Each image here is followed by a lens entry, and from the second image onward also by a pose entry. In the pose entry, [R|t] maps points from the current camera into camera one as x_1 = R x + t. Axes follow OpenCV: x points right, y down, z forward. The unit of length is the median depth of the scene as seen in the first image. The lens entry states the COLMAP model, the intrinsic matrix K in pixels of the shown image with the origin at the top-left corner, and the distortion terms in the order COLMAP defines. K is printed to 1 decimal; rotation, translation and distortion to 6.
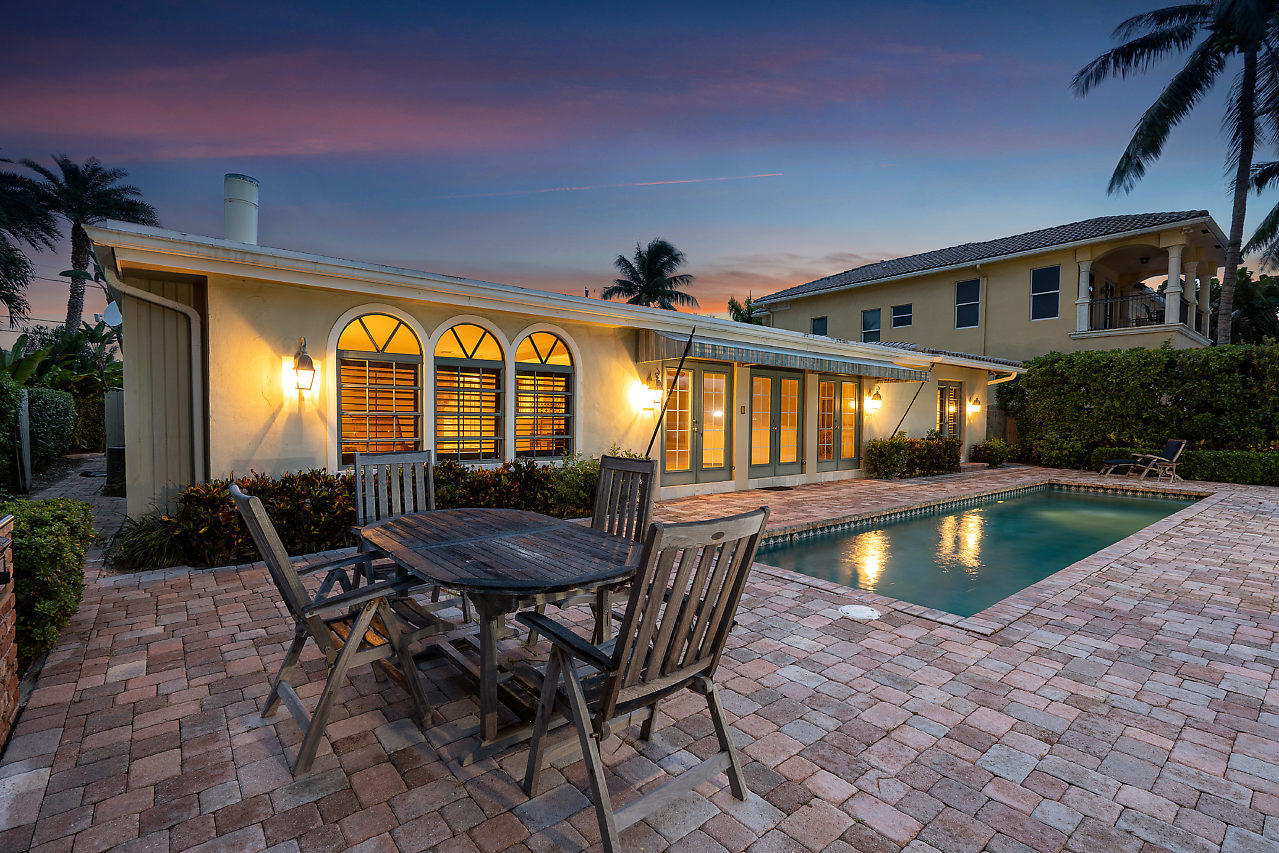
lens RADIAL K [[575.5, 0, 641.3], [0, 575.5, 431.5], [0, 0, 1]] dist [-0.005208, 0.001763]
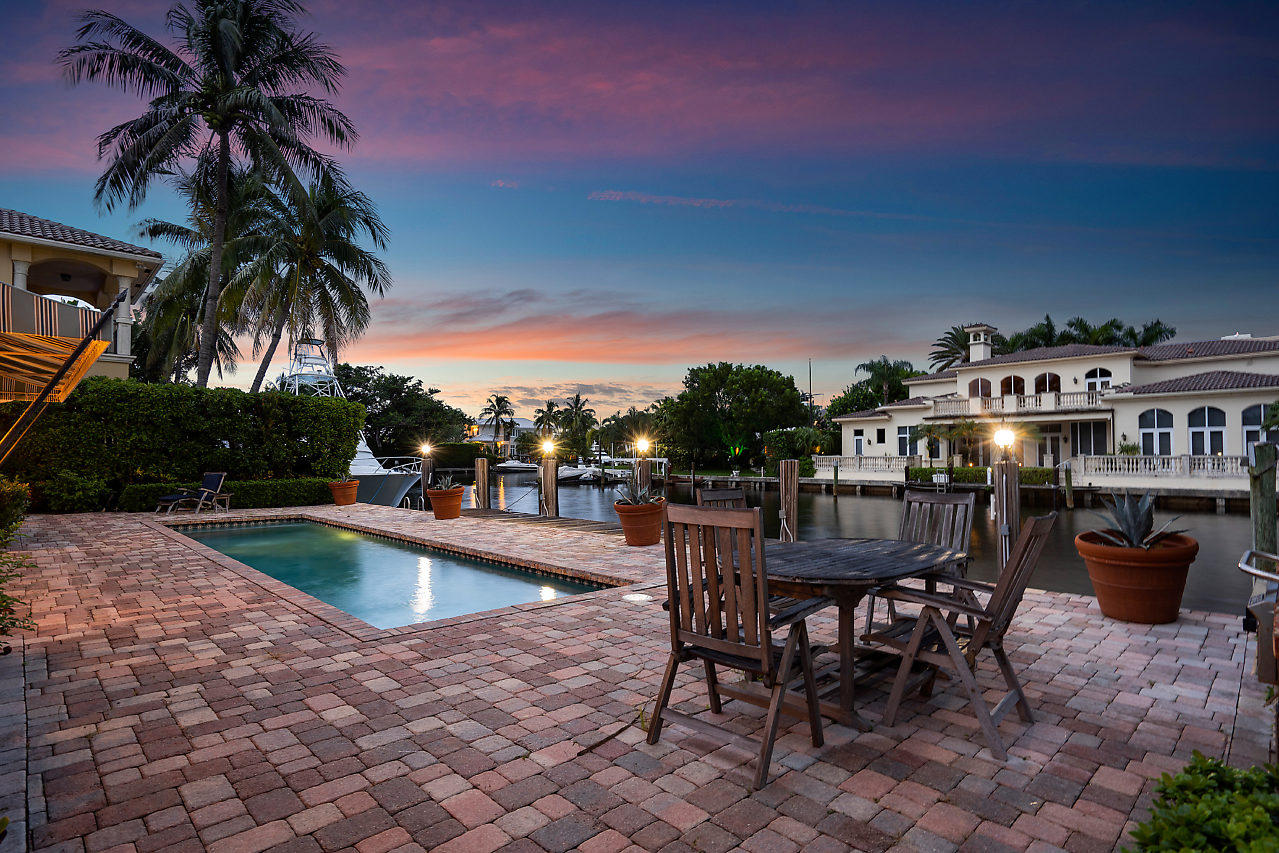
lens RADIAL K [[652.9, 0, 627.5], [0, 652.9, 429.5], [0, 0, 1]] dist [-0.000752, 0.001088]
pose [[-0.085783, 0.031183, 0.995826, -0.301955], [0.025859, 0.999243, -0.029062, -0.009269], [-0.995978, 0.023258, -0.086525, 0.300508]]
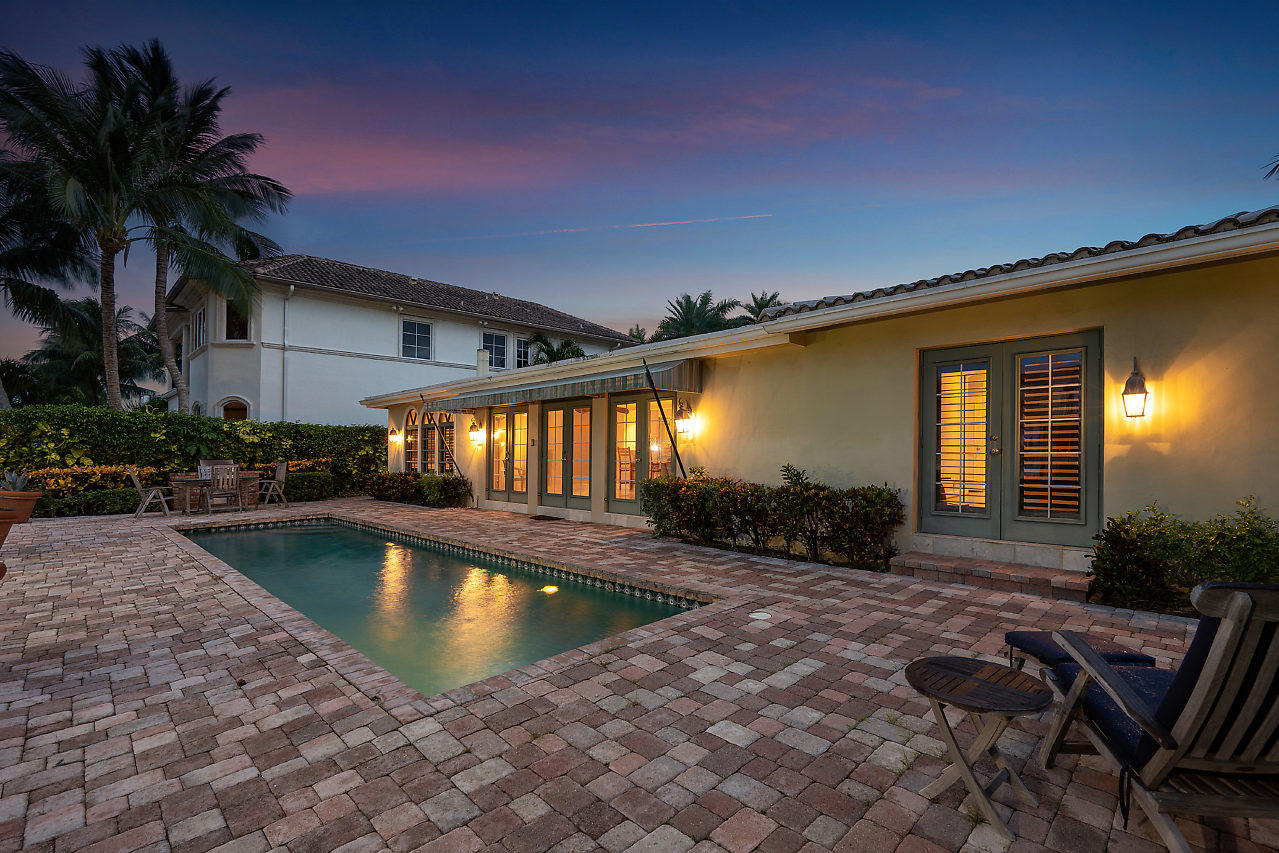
lens RADIAL K [[575.5, 0, 705.2], [0, 575.5, 452.2], [0, 0, 1]] dist [-0.005208, 0.001763]
pose [[0.165491, -0.007301, -0.986184, 0.891058], [-0.016470, 0.999813, -0.010166, -0.008002], [0.986074, 0.017924, 0.165340, 0.754894]]
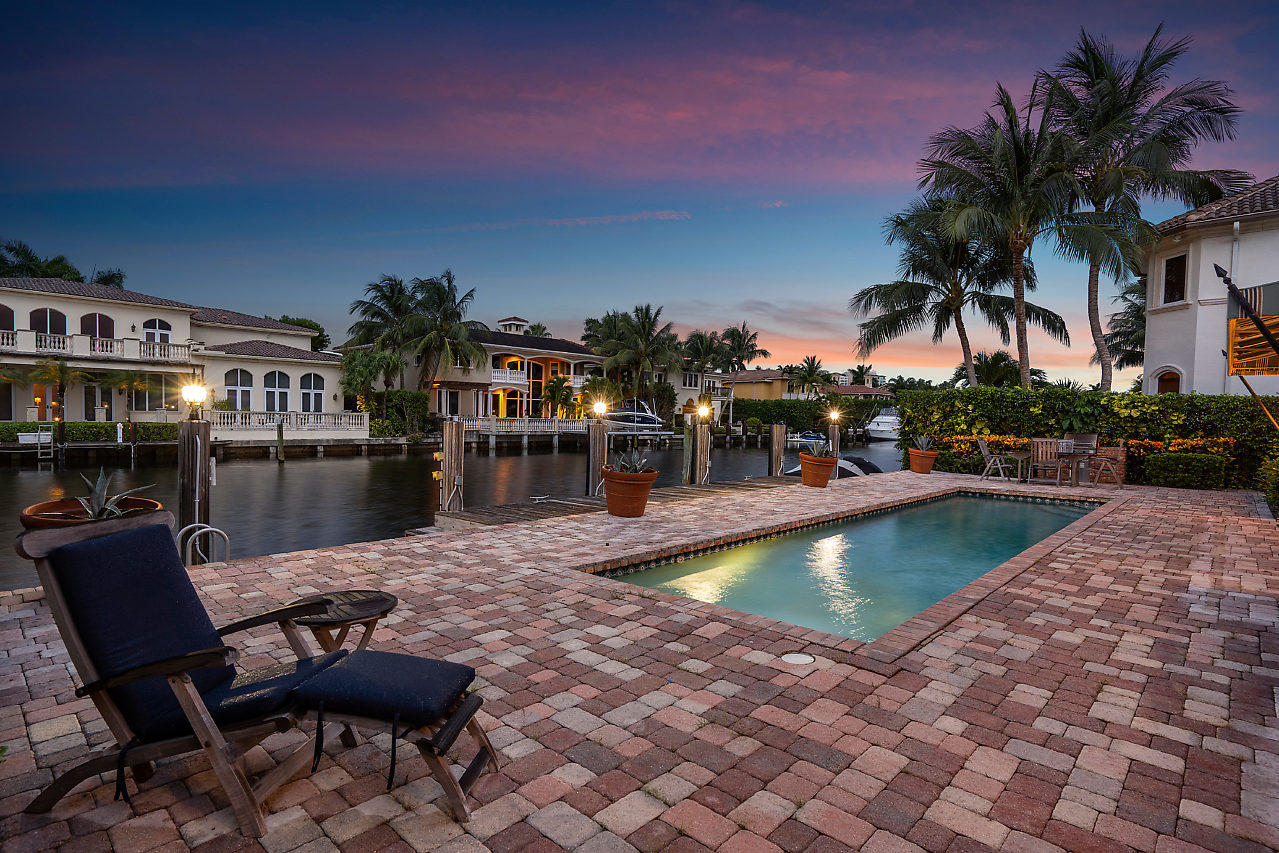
lens RADIAL K [[643.2, 0, 636.8], [0, 643.2, 420.5], [0, 0, 1]] dist [0.003789, 0.000886]
pose [[-0.989984, -0.027124, -0.138550, 0.726640], [-0.031305, 0.999115, 0.028083, -0.018594], [0.137666, 0.032139, -0.989957, 1.013346]]
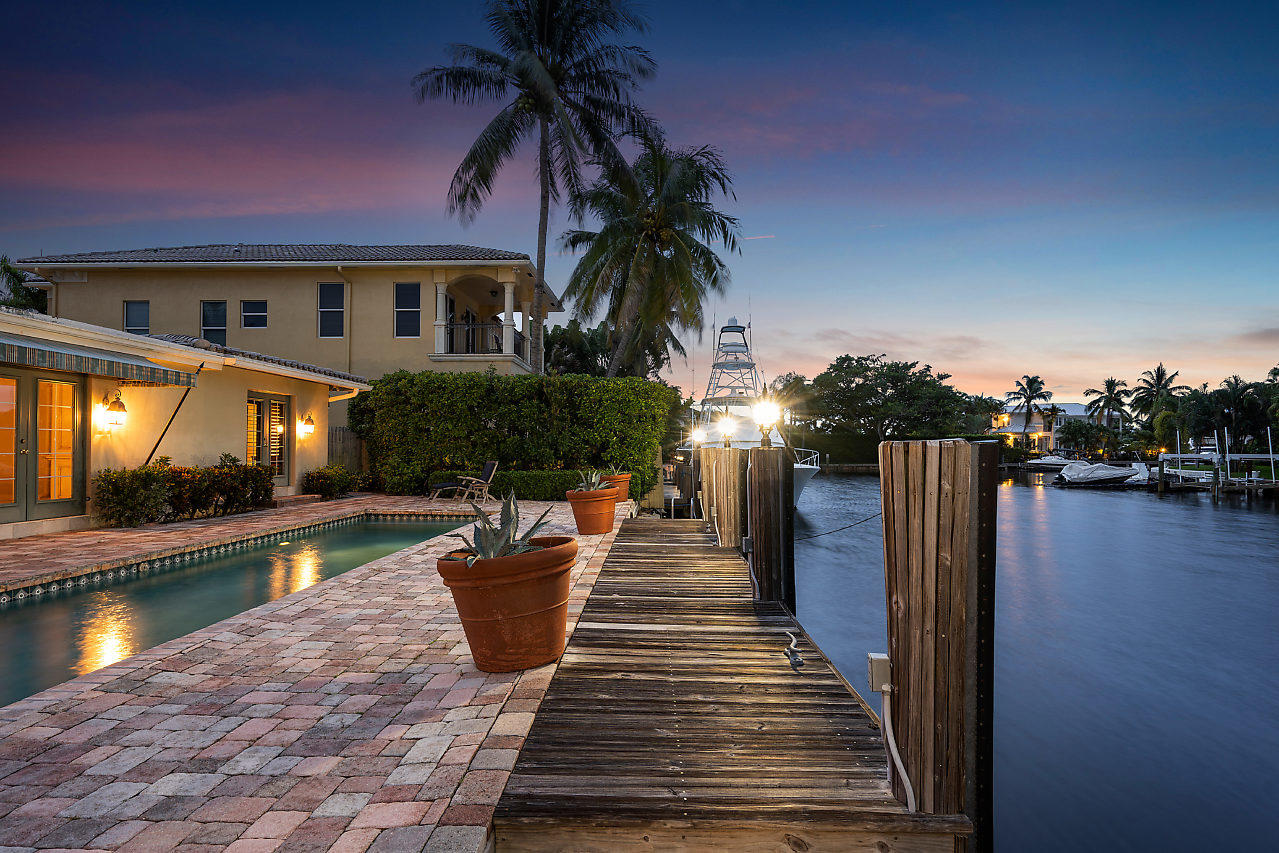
lens RADIAL K [[652.9, 0, 637.9], [0, 652.9, 444.3], [0, 0, 1]] dist [-0.000752, 0.001088]
pose [[0.647264, 0.000033, 0.762266, 0.184491], [0.020744, 0.999629, -0.017658, 0.008991], [-0.761984, 0.027241, 0.647023, 0.034773]]
